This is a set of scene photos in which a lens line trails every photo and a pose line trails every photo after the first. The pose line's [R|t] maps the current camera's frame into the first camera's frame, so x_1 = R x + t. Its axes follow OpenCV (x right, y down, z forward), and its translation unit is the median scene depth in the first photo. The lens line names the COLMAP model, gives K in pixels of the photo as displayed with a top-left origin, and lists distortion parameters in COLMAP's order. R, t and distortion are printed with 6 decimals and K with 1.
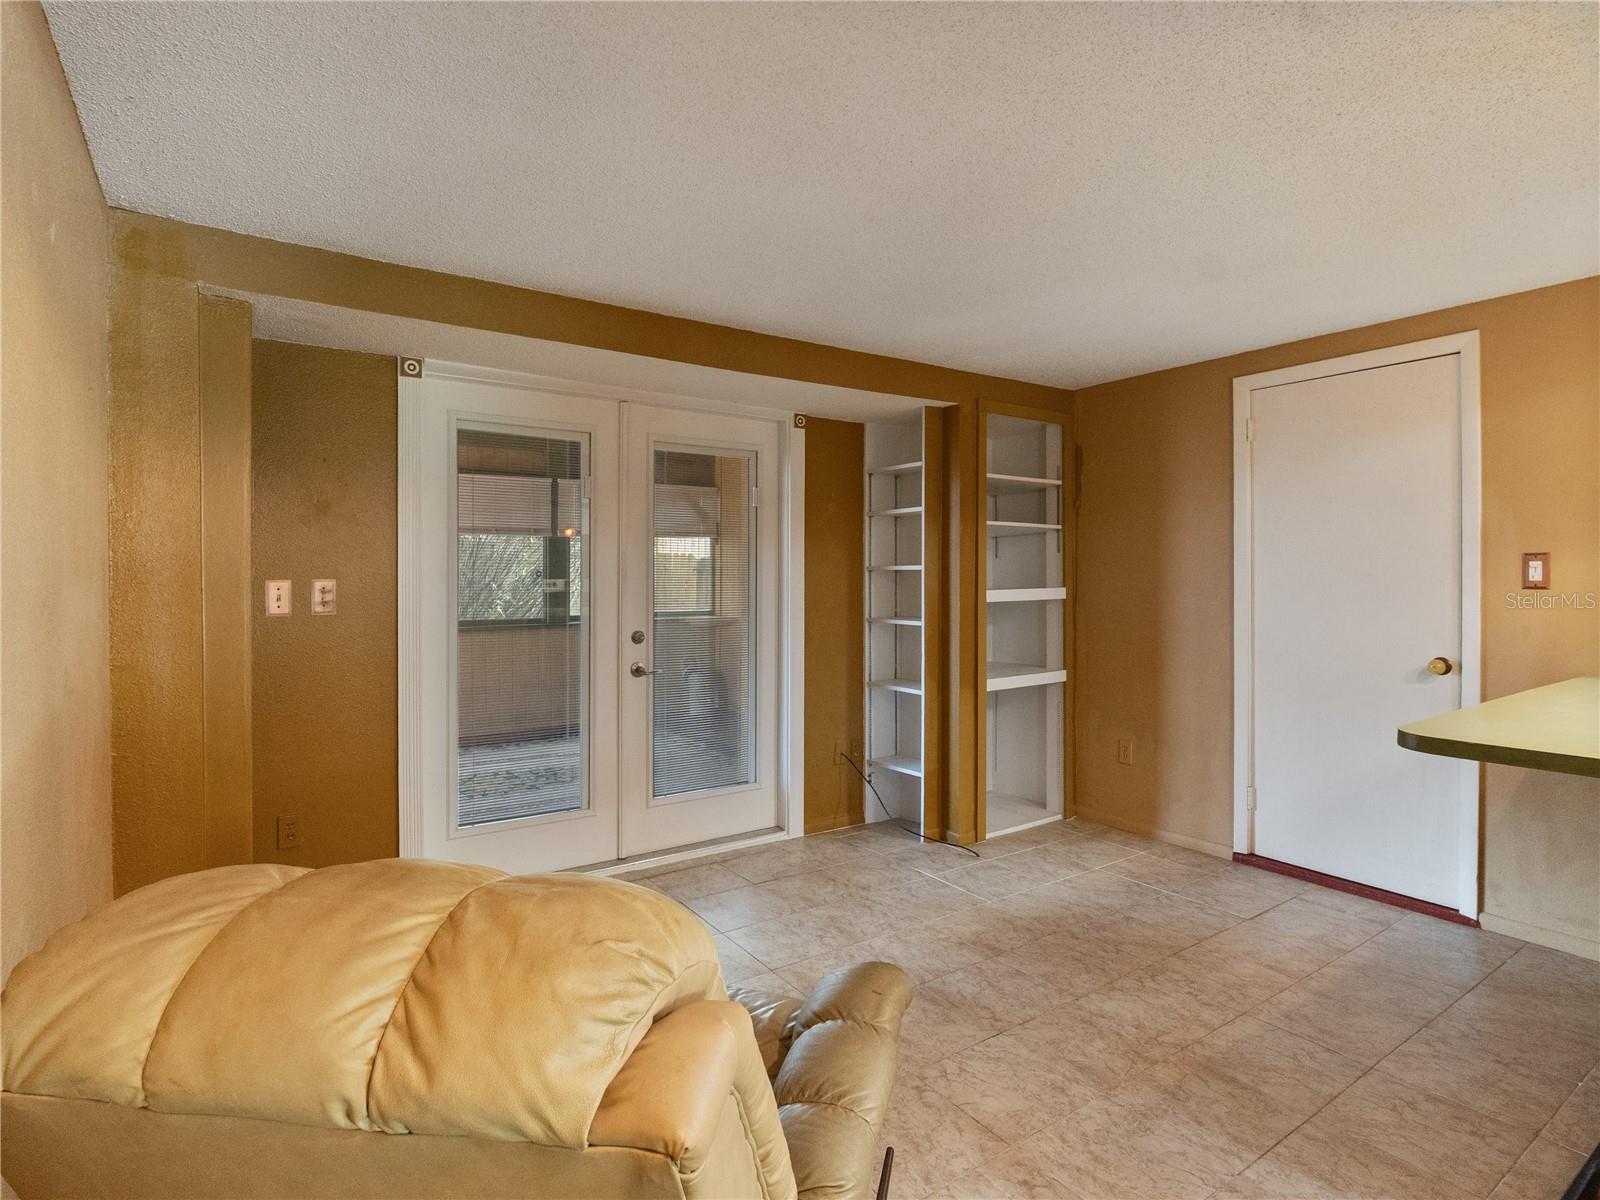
lens RADIAL K [[826.4, 0, 804.7], [0, 826.4, 592.1], [0, 0, 1]] dist [-0.007365, -0.000492]
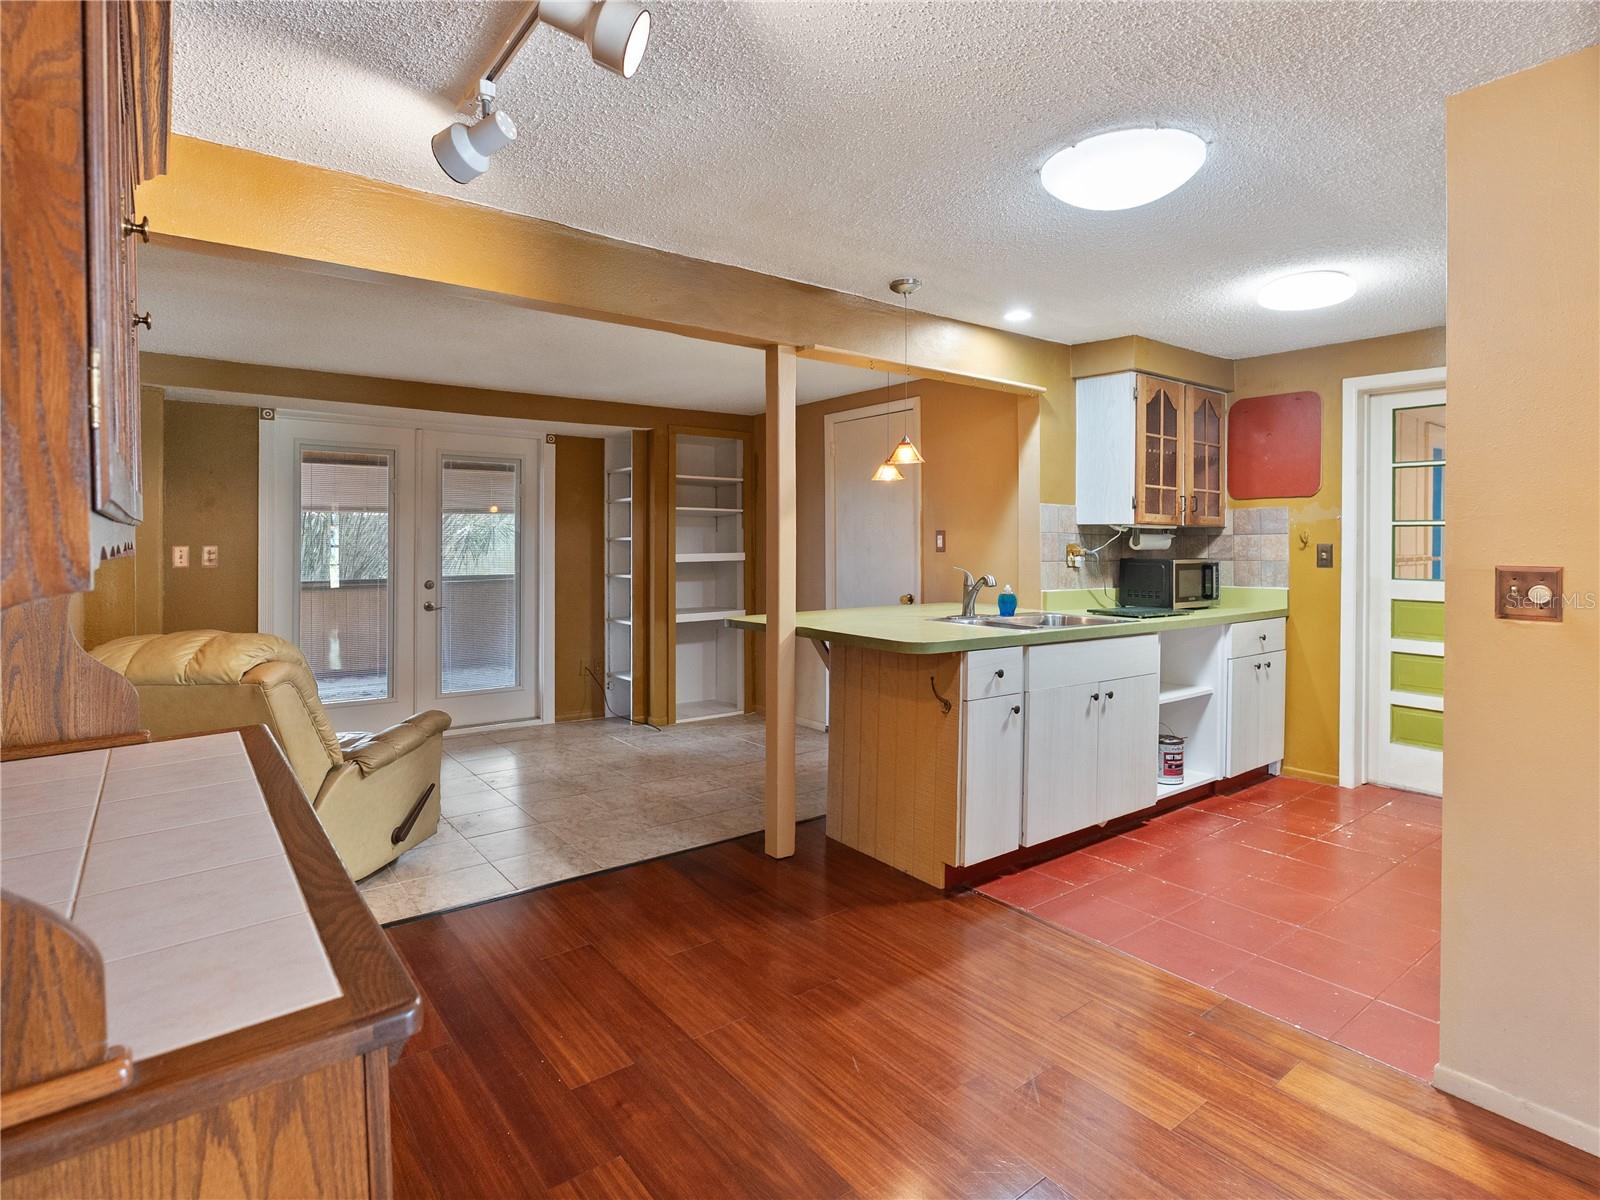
lens RADIAL K [[857.0, 0, 792.8], [0, 857.0, 551.8], [0, 0, 1]] dist [0.001582, 0.000384]
pose [[0.999427, 0.000663, 0.033836, 0.385554], [-0.000216, 0.999913, -0.013209, 0.014221], [-0.033842, 0.013194, 0.999340, -0.553139]]
